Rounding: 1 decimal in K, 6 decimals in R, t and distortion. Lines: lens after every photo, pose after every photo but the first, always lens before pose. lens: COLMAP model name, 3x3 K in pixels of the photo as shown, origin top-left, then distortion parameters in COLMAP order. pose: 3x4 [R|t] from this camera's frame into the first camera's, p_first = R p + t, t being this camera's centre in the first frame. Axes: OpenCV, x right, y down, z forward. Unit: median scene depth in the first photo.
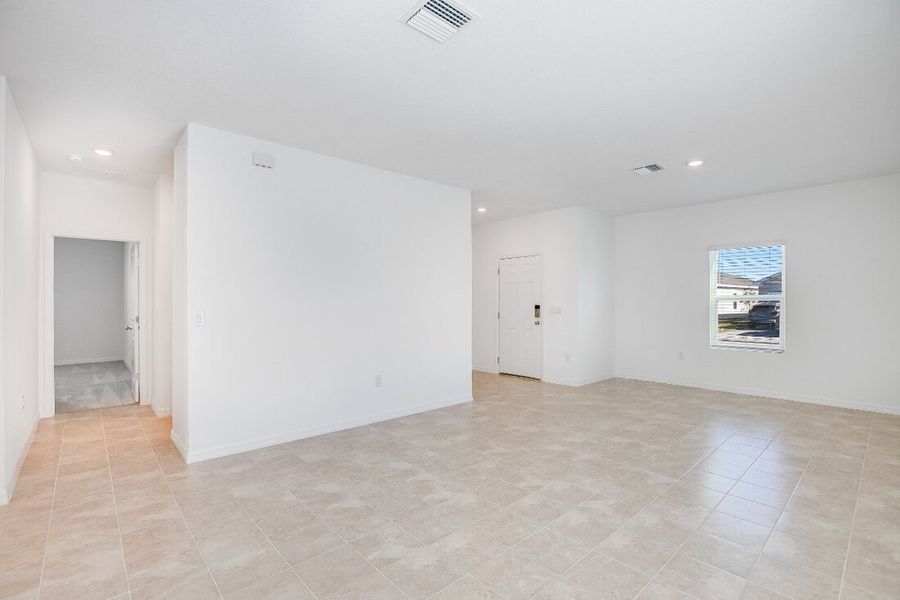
lens RADIAL K [[416.6, 0, 453.5], [0, 416.6, 302.7], [0, 0, 1]] dist [-0.034709, 0.008818]
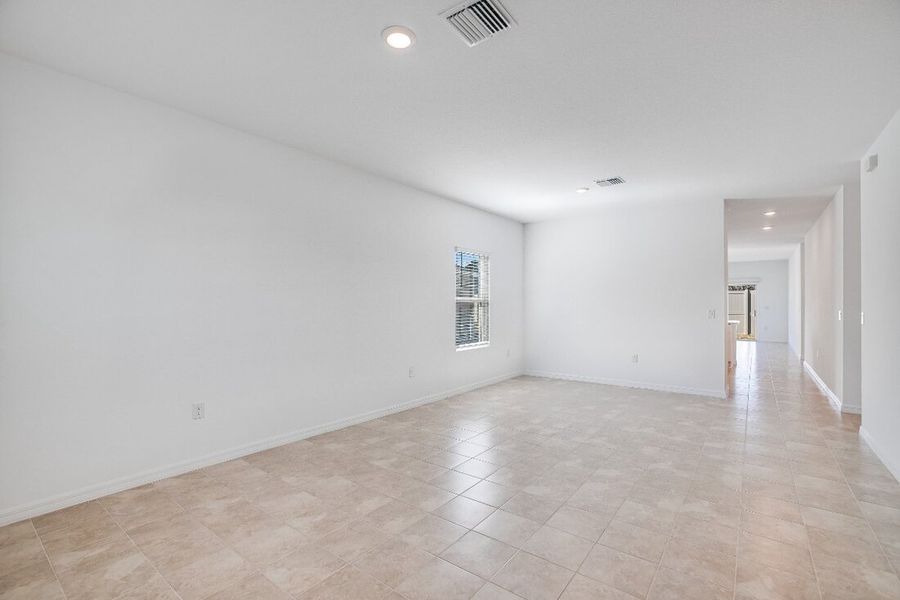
lens RADIAL K [[416.6, 0, 456.7], [0, 416.6, 307.2], [0, 0, 1]] dist [-0.034709, 0.008818]
pose [[-0.981259, 0.000861, -0.192691, 0.848444], [-0.000748, 0.999965, 0.008276, -0.001534], [0.192691, 0.008265, -0.981225, 2.097843]]
